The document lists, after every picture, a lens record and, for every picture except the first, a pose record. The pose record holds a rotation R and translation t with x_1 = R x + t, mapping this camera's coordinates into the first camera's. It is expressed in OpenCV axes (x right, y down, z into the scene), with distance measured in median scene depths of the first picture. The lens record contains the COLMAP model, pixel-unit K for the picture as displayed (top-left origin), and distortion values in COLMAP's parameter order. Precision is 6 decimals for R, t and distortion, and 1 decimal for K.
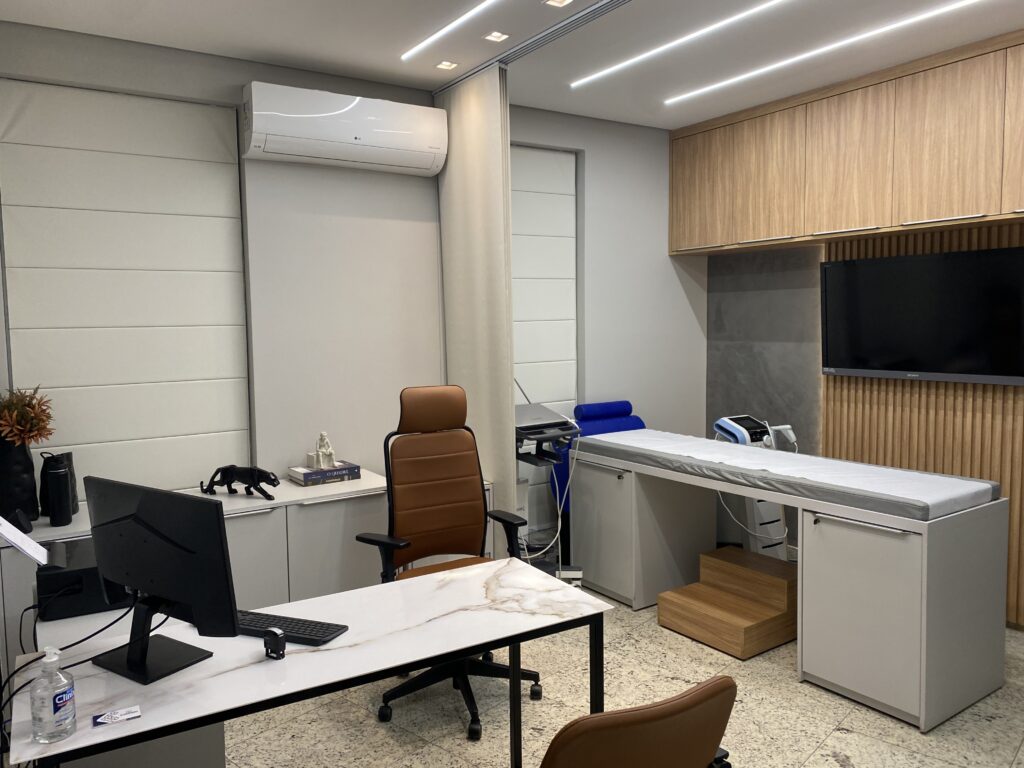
lens RADIAL K [[775.7, 0, 512.0], [0, 775.7, 384.0], [0, 0, 1]] dist [-0.006207, 0.000336]
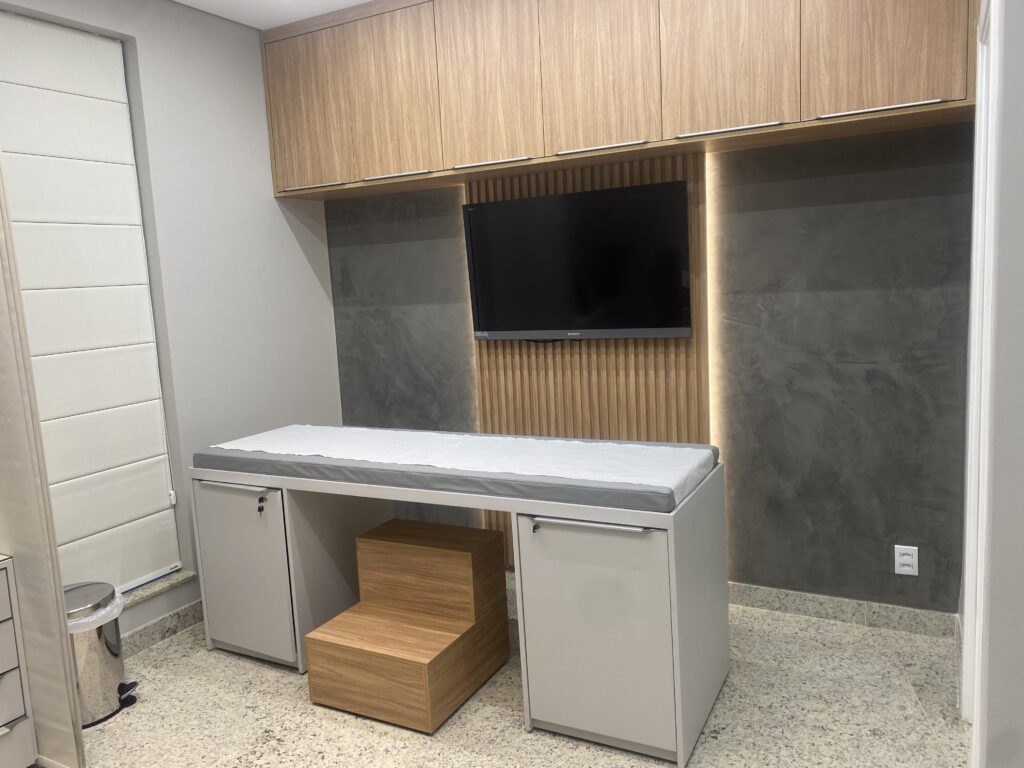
lens RADIAL K [[771.8, 0, 512.0], [0, 771.8, 384.0], [0, 0, 1]] dist [0.050486, -0.137316]
pose [[0.884516, -0.096004, 0.456524, 0.048614], [0.079443, 0.995300, 0.055384, -0.008006], [-0.459696, -0.012721, 0.887985, 0.238312]]
